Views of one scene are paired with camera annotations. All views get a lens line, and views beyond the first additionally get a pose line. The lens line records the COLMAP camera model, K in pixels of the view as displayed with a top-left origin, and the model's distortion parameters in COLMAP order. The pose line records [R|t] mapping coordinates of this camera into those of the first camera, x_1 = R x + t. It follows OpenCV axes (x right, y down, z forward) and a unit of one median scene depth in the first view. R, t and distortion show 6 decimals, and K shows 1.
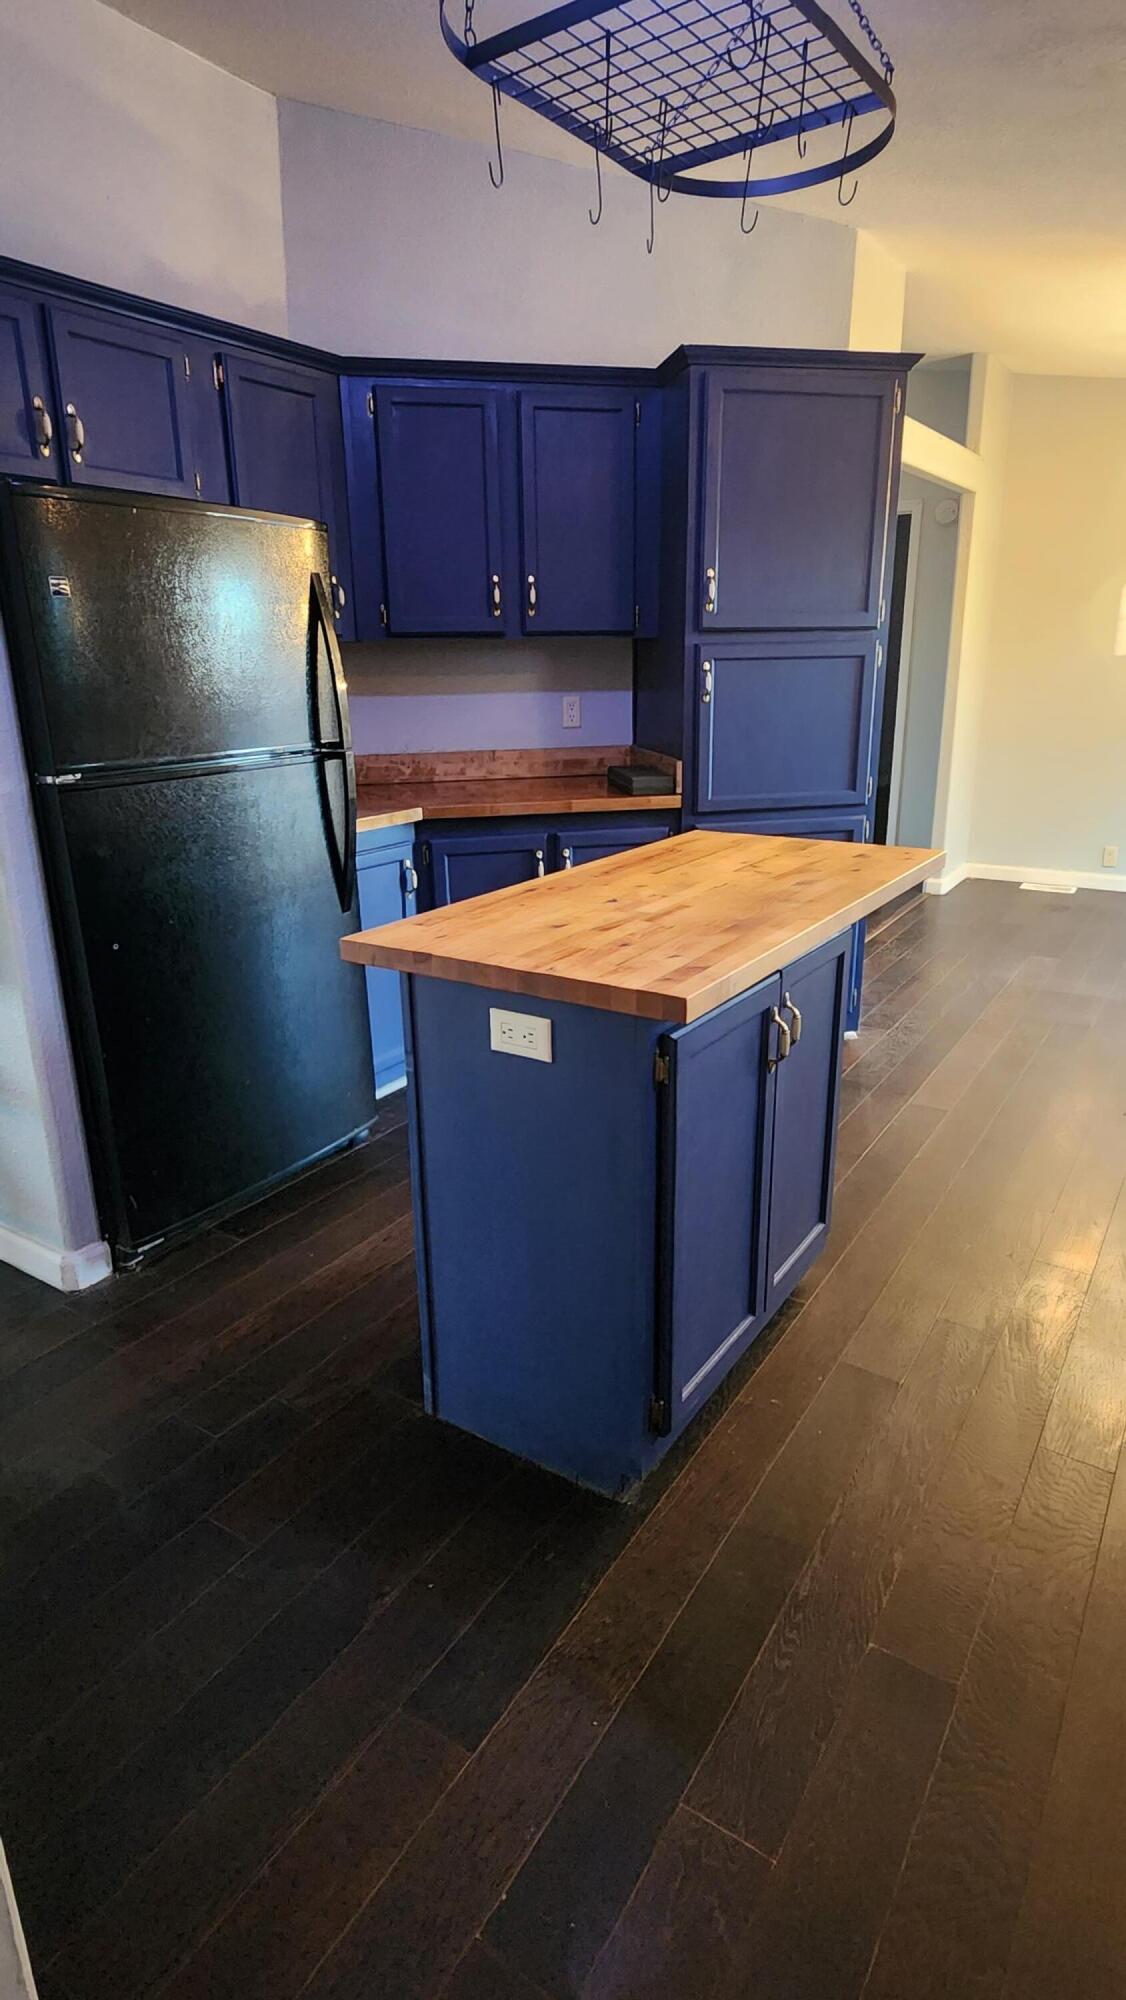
lens RADIAL K [[1081.3, 0, 565.6], [0, 1081.3, 986.6], [0, 0, 1]] dist [-0.003174, -0.000661]
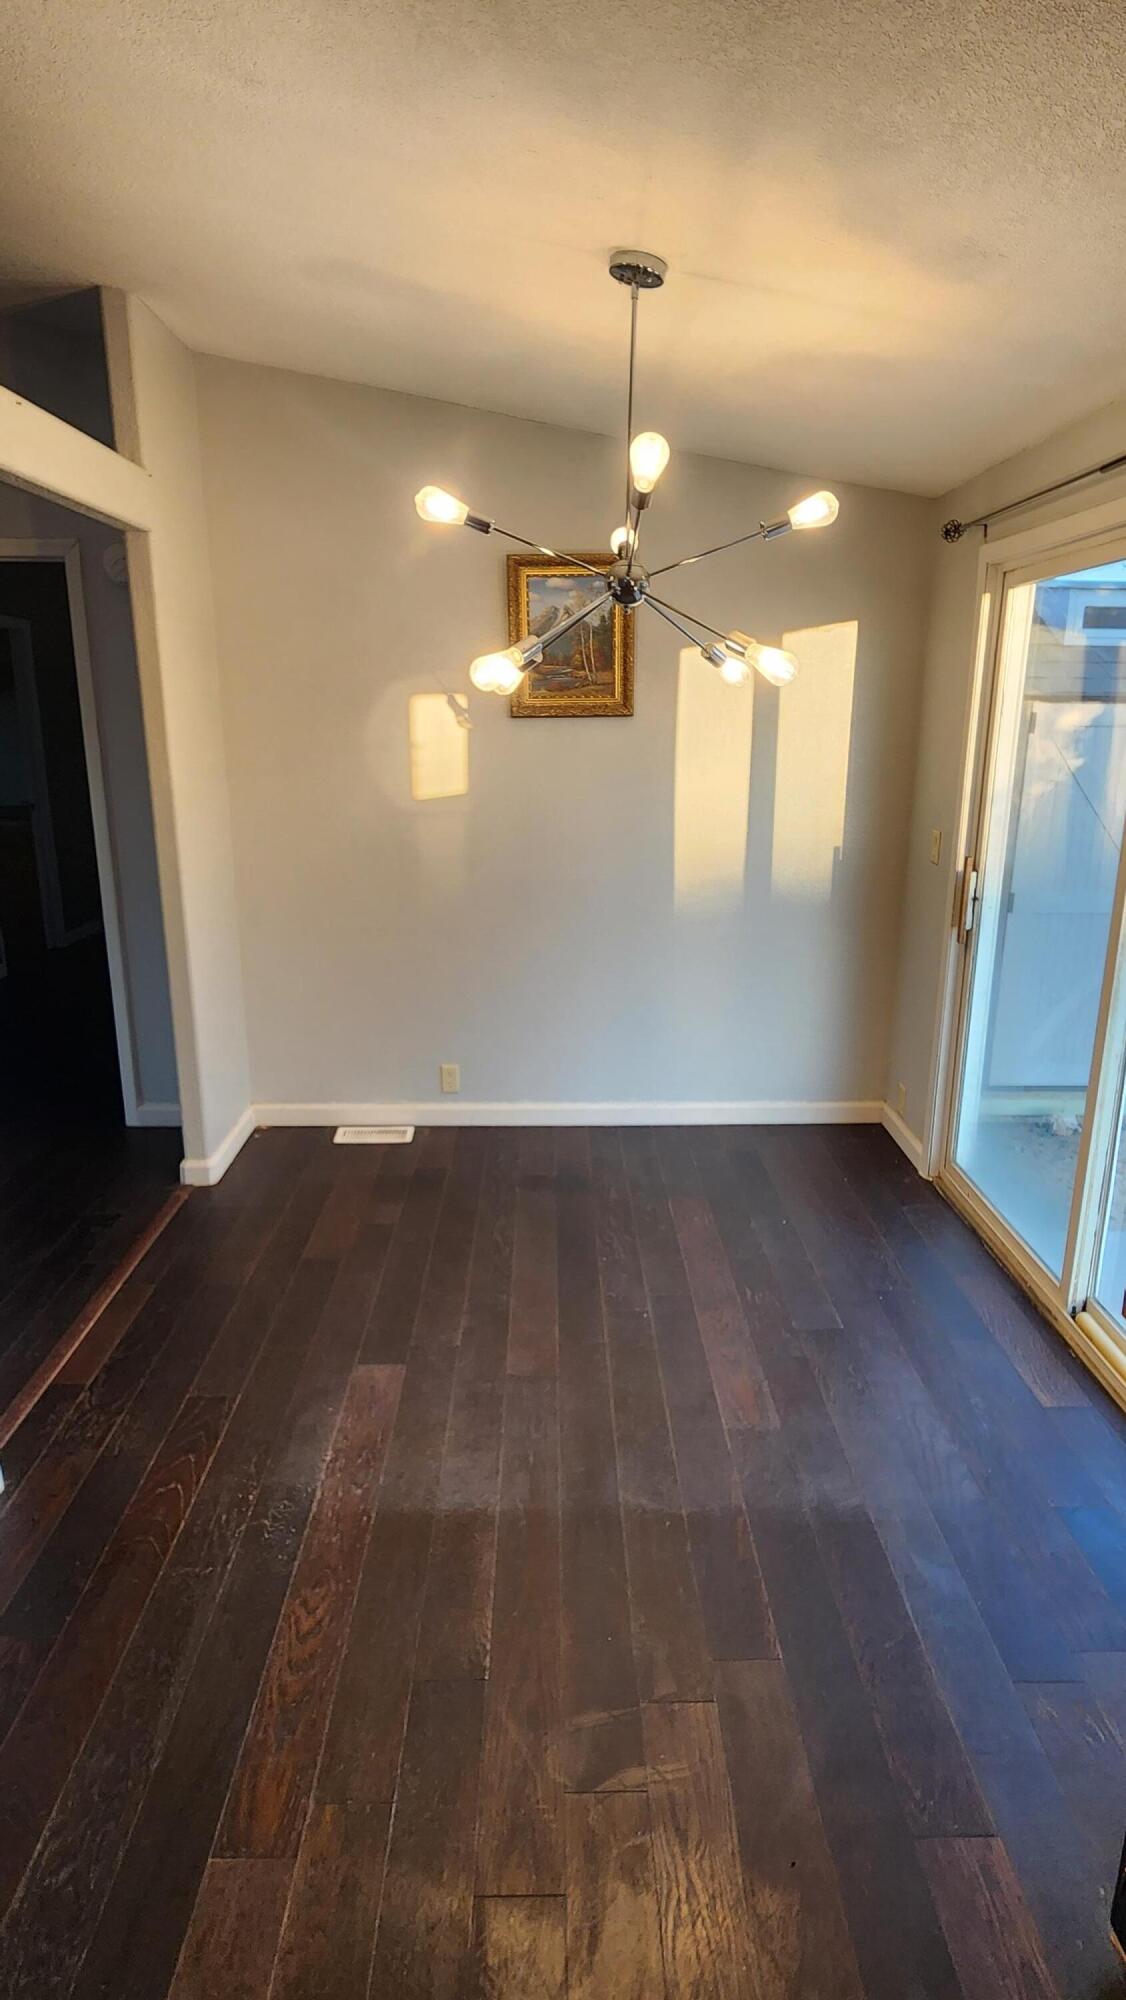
lens RADIAL K [[1081.3, 0, 565.6], [0, 1081.3, 986.6], [0, 0, 1]] dist [-0.003174, -0.000661]
pose [[0.832254, -0.121390, 0.540941, 0.361632], [0.153129, 0.988109, -0.013856, -0.285822], [-0.532827, 0.094366, 0.840946, 0.682267]]
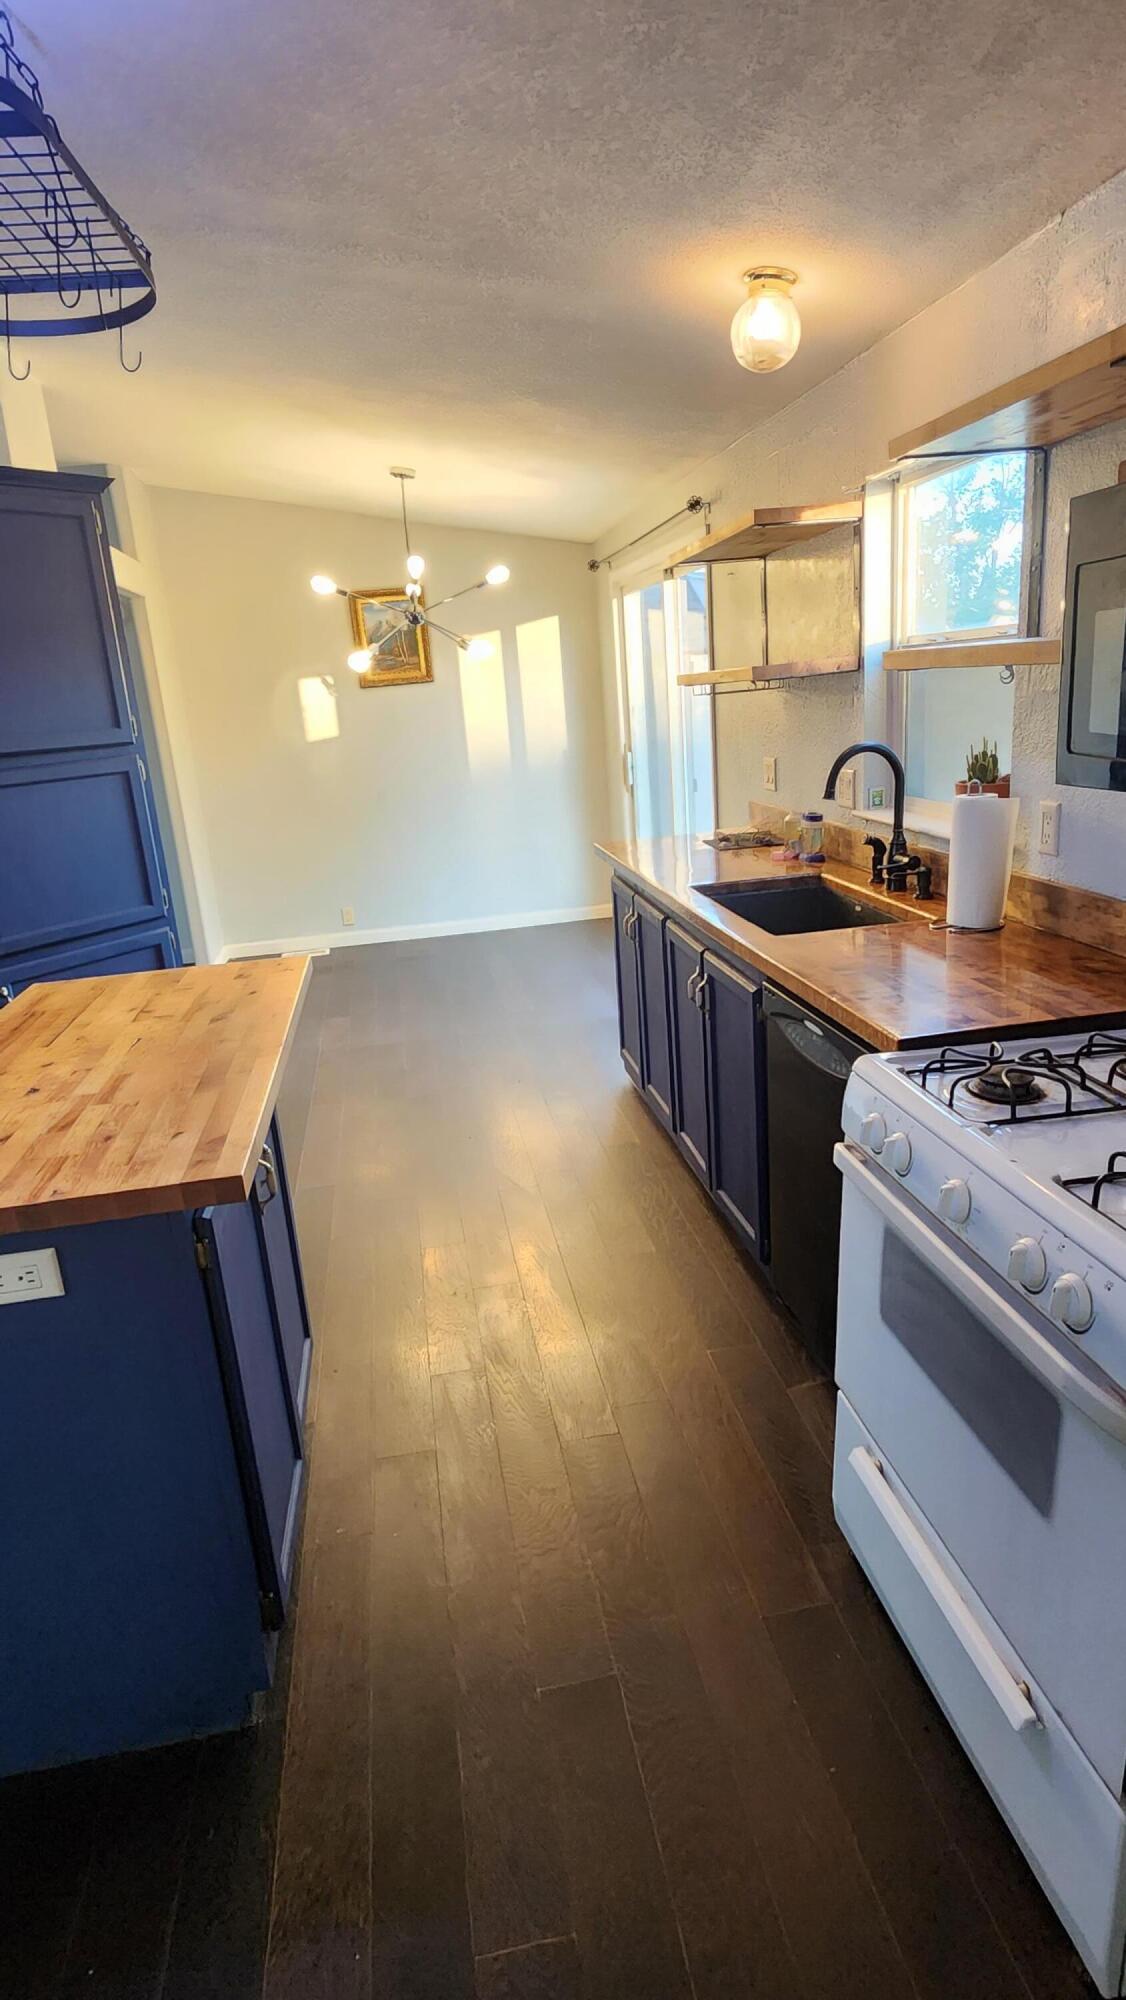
lens RADIAL K [[1081.3, 0, 565.6], [0, 1081.3, 986.6], [0, 0, 1]] dist [-0.003174, -0.000661]
pose [[0.736192, -0.222145, 0.639275, -0.109501], [0.263719, 0.964091, 0.031318, -0.045266], [-0.623277, 0.145533, 0.768340, 0.024600]]
